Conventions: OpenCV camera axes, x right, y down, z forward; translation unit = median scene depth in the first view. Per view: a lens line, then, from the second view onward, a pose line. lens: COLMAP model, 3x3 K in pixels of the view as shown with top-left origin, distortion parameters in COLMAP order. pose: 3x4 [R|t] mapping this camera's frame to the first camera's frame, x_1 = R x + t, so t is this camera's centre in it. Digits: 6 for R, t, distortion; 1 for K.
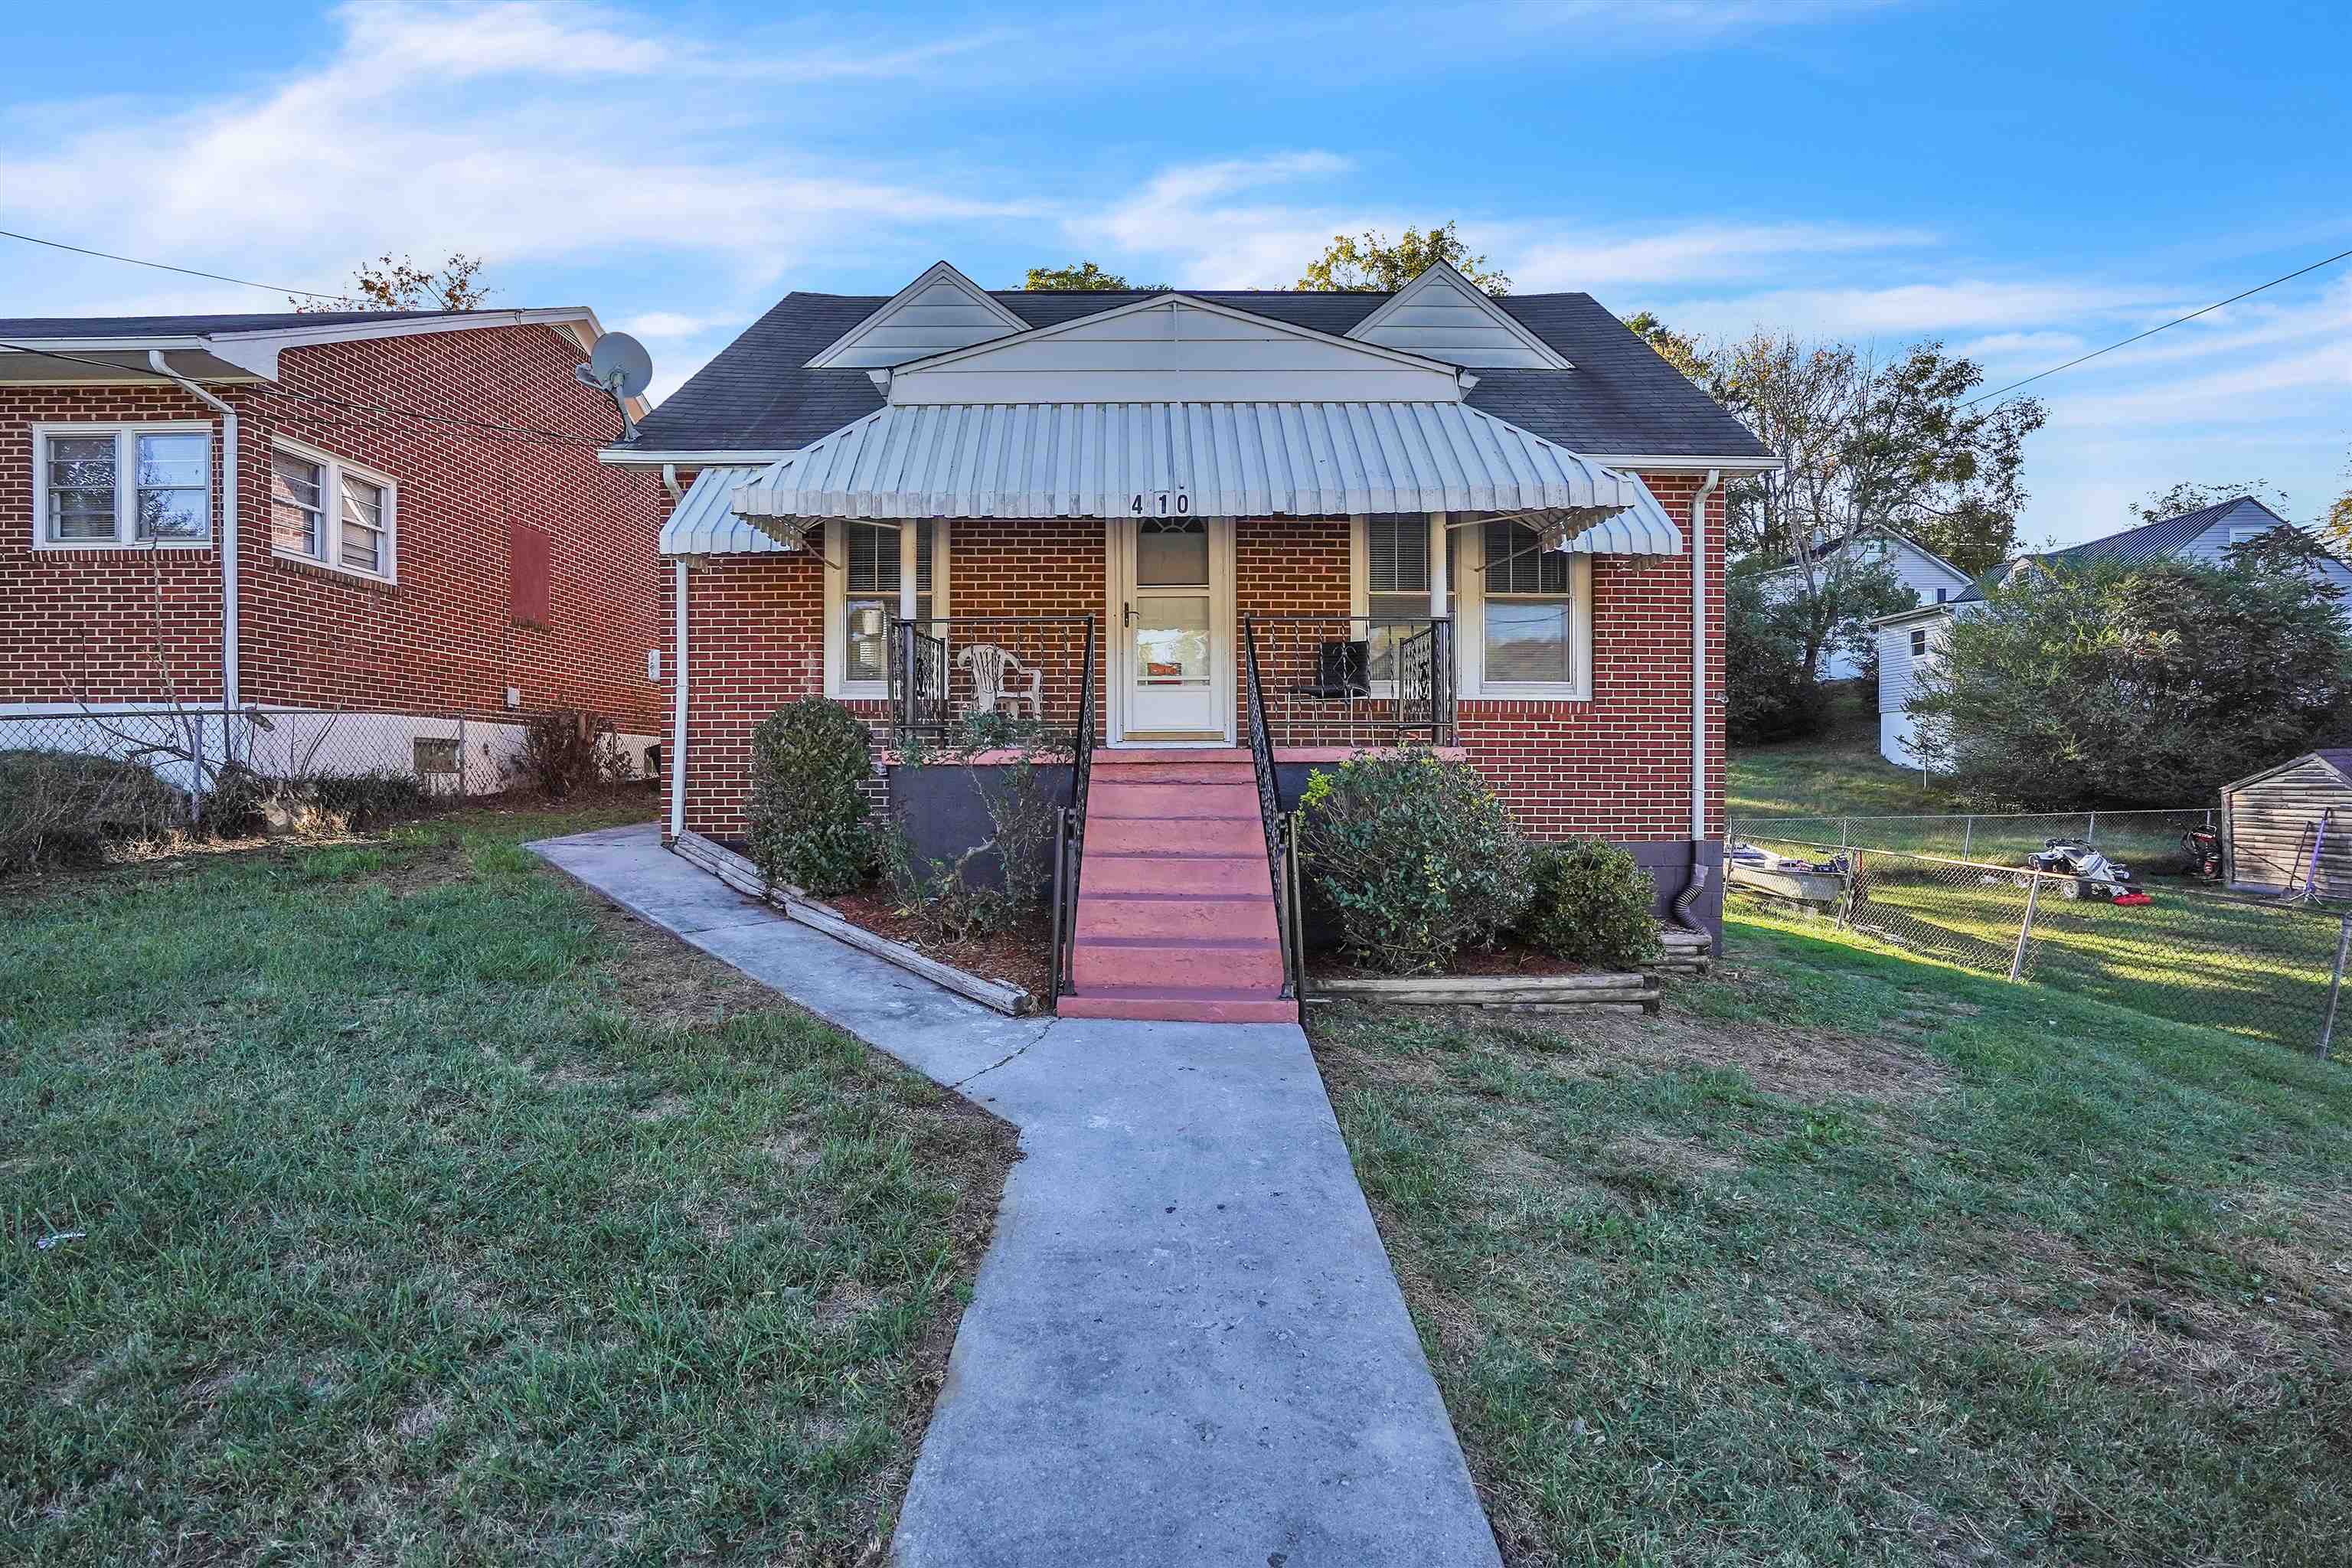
lens RADIAL K [[1060.4, 0, 1181.8], [0, 1060.4, 776.5], [0, 0, 1]] dist [-0.000875, -0.000184]
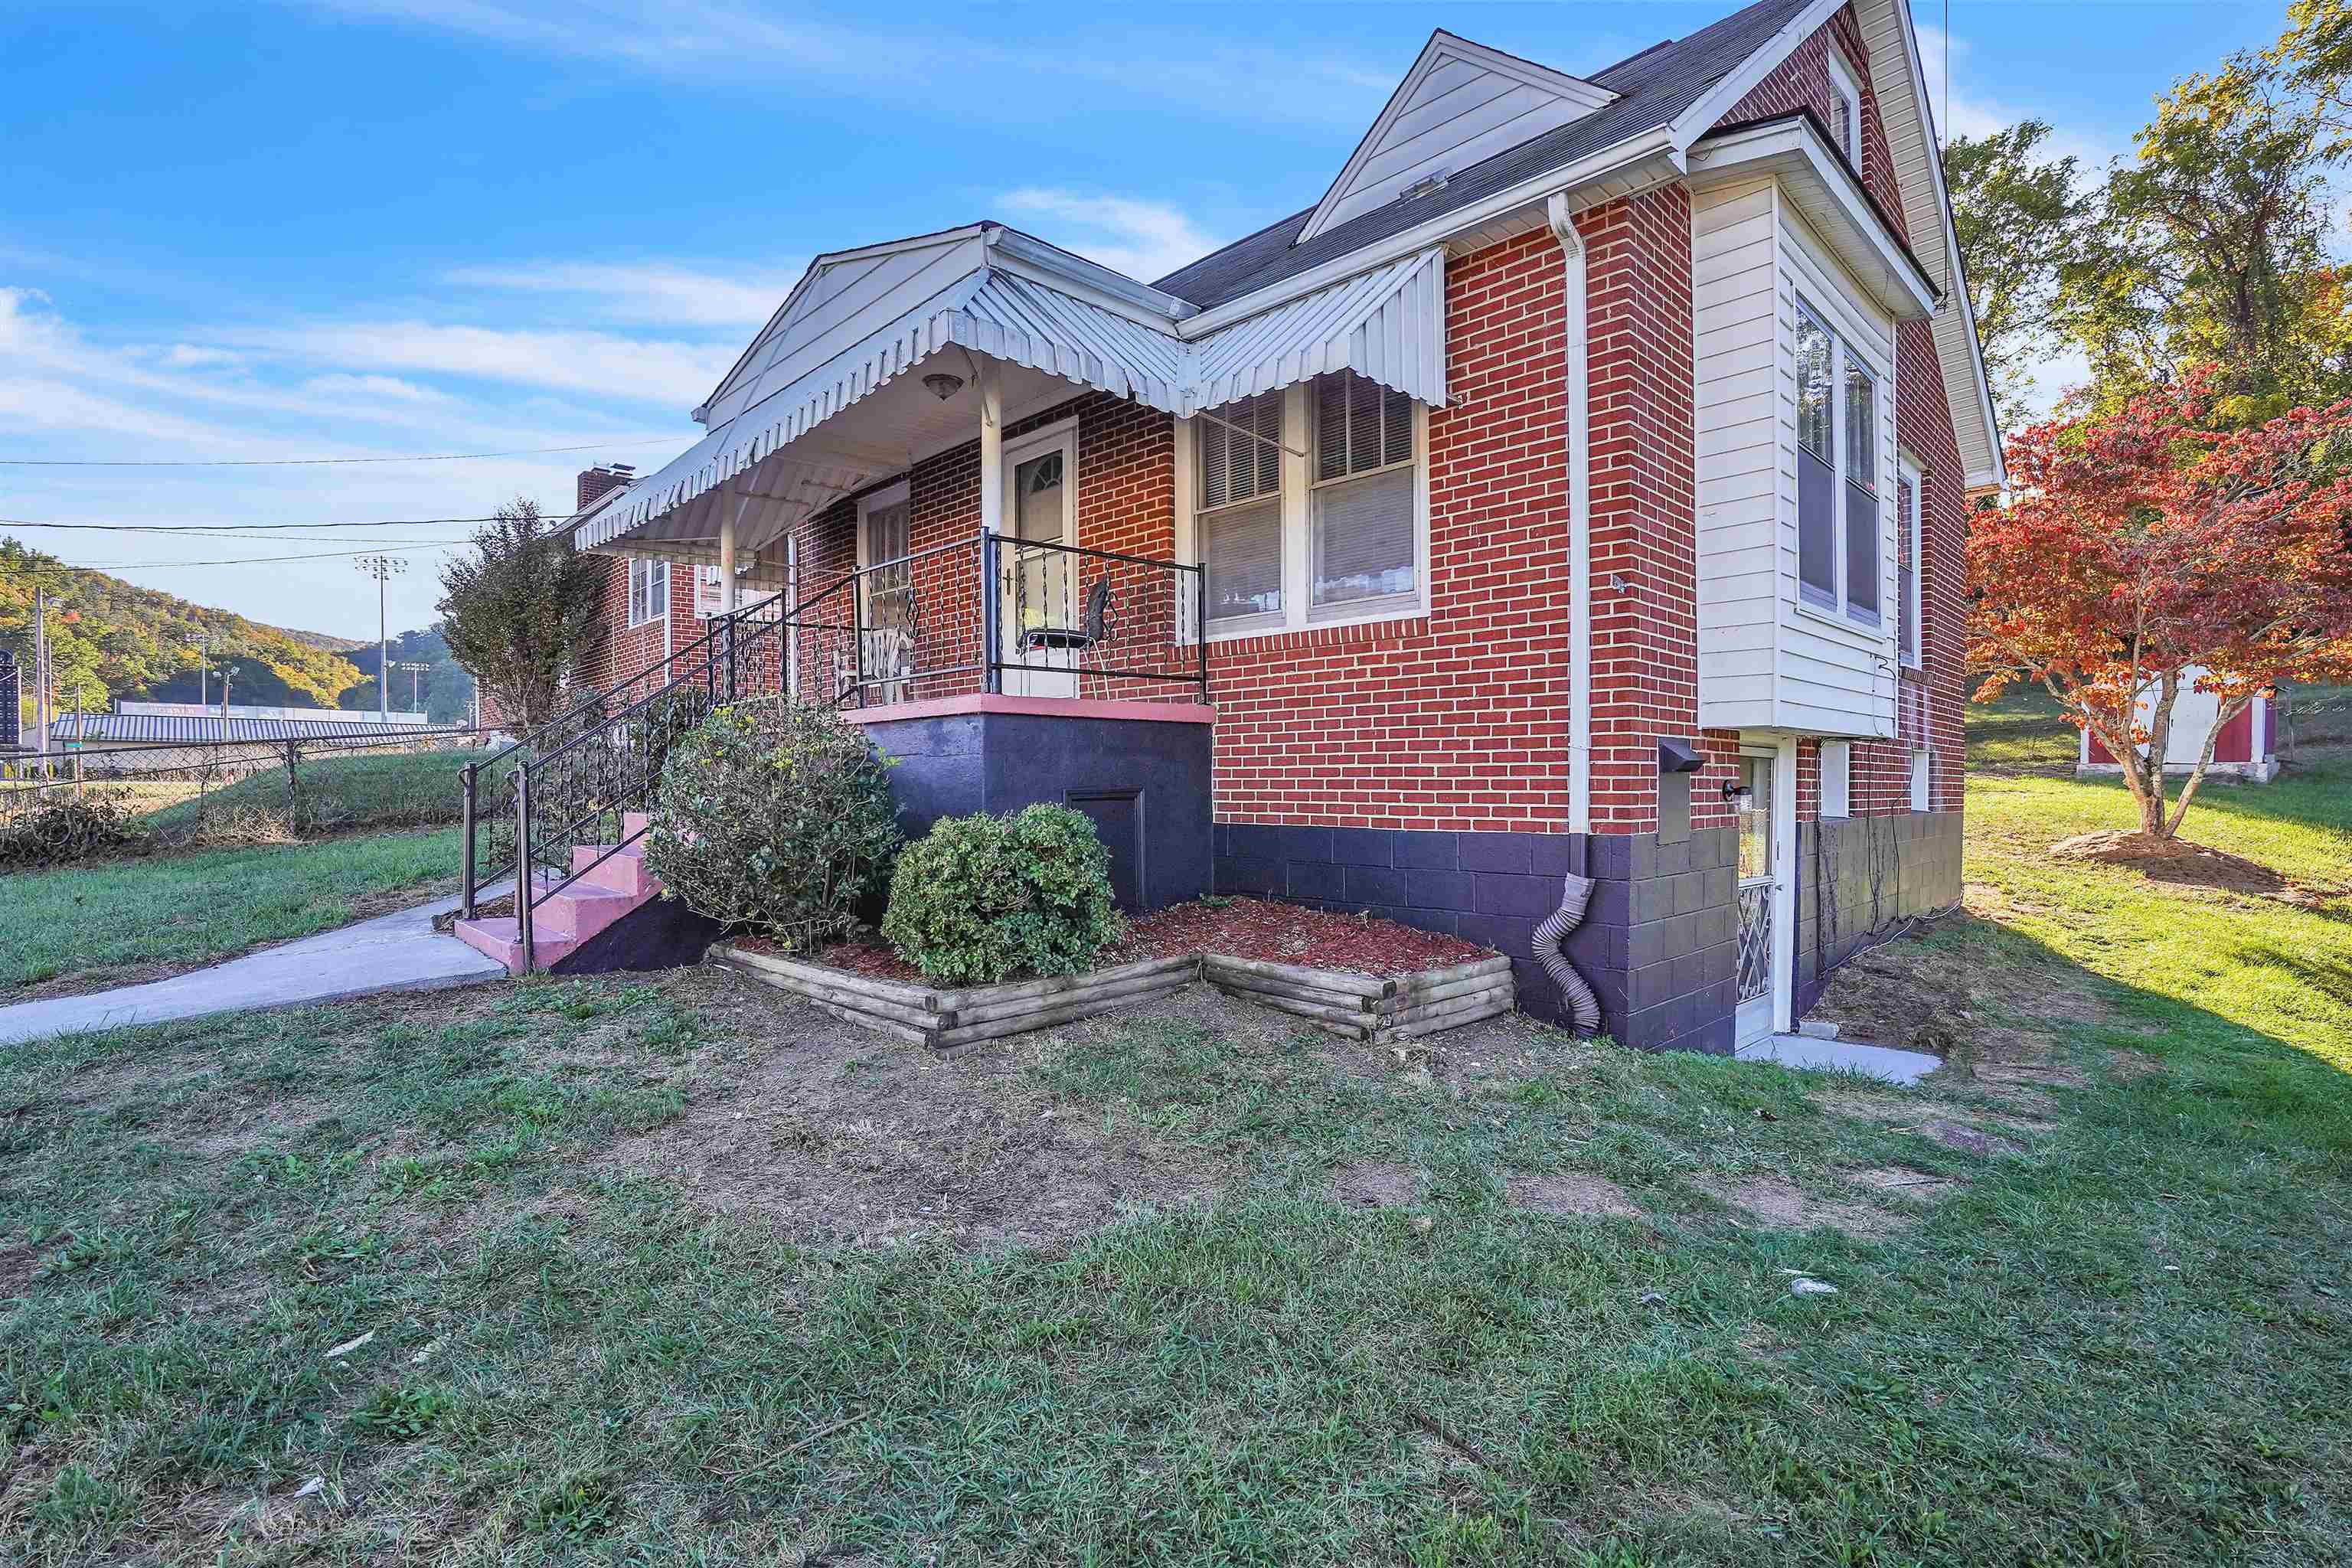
lens RADIAL K [[1060.4, 0, 1171.3], [0, 1060.4, 769.8], [0, 0, 1]] dist [-0.000875, -0.000184]
pose [[0.696345, -0.010258, -0.717634, 2.586327], [0.000825, 0.999909, -0.013493, 0.112817], [0.717707, 0.008804, 0.696290, 1.499976]]
